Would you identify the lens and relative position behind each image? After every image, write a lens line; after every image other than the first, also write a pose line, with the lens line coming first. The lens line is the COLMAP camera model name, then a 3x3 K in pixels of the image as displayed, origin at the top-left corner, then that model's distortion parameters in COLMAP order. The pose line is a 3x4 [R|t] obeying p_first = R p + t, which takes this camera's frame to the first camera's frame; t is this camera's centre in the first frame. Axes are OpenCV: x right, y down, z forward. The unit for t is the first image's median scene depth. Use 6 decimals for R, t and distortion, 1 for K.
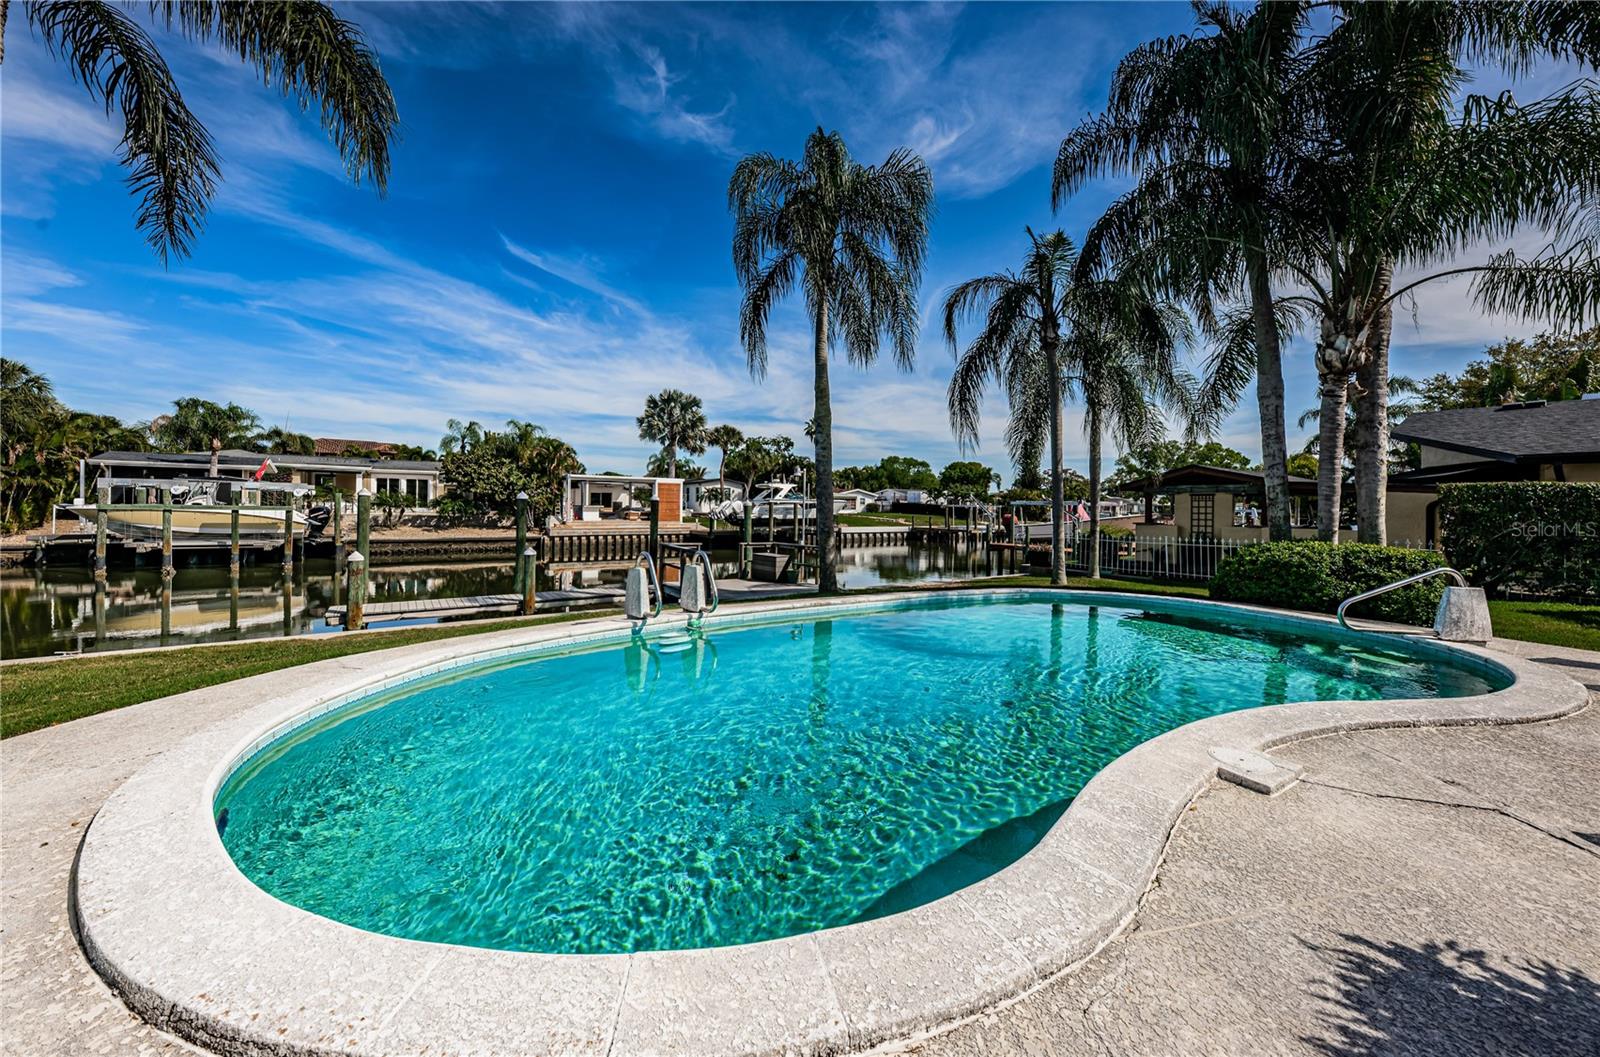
lens RADIAL K [[607.1, 0, 824.5], [0, 607.1, 488.6], [0, 0, 1]] dist [0.005664, -0.002184]
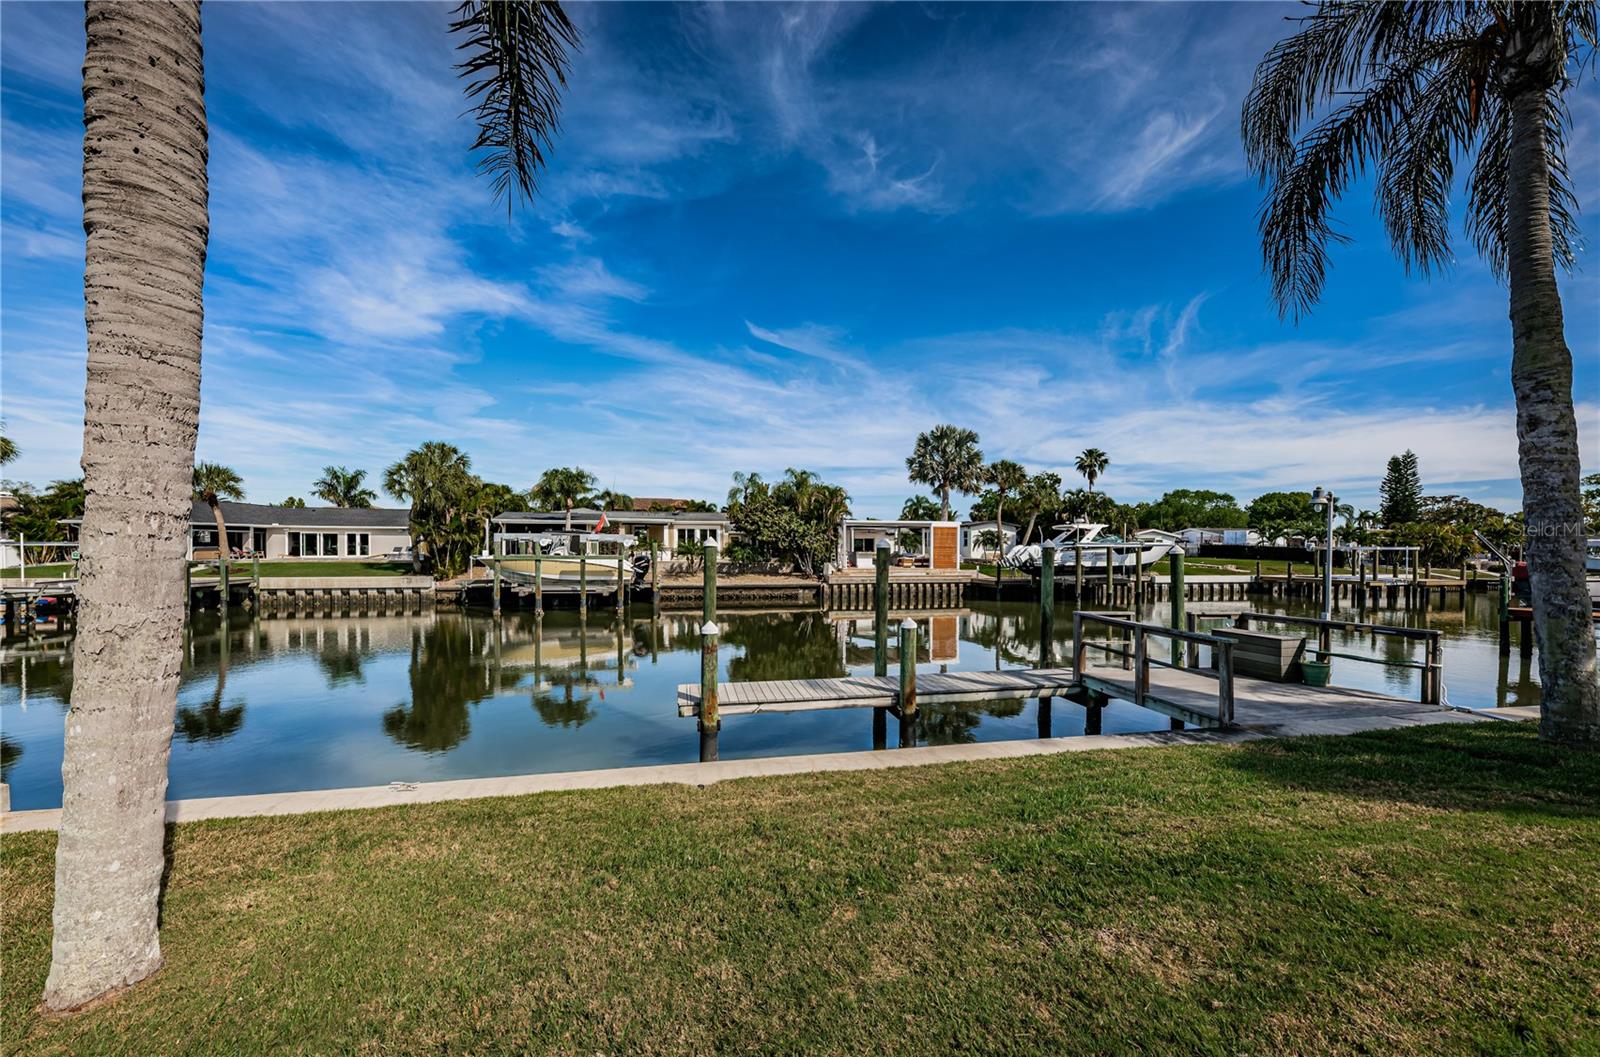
lens RADIAL K [[572.1, 0, 790.9], [0, 572.1, 536.4], [0, 0, 1]] dist [0.001285, -0.000392]
pose [[0.915818, -0.018817, -0.401153, -0.121144], [0.020355, 0.999793, -0.000430, 0.001276], [0.401078, -0.007771, 0.916011, 0.118626]]
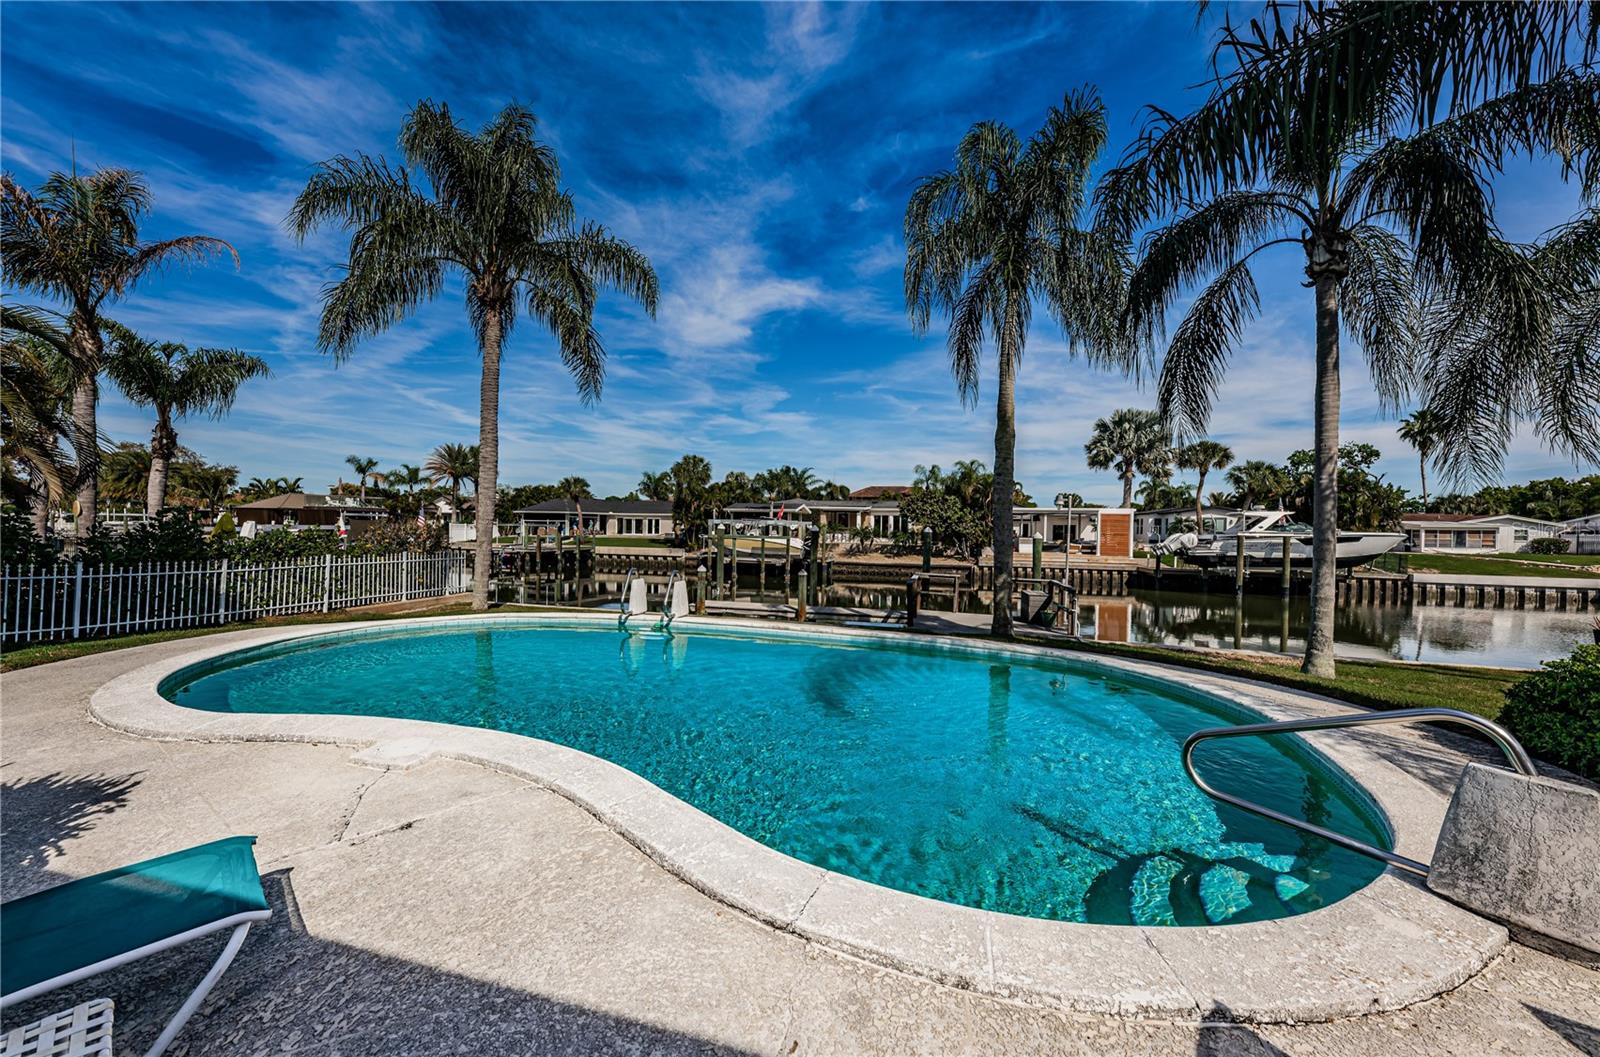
lens RADIAL K [[607.1, 0, 790.0], [0, 607.1, 524.6], [0, 0, 1]] dist [0.005664, -0.002184]
pose [[0.623331, -0.009185, -0.781904, 0.146876], [0.013549, 0.999908, -0.000945, 0.001294], [0.781841, -0.010005, 0.623398, 0.059785]]
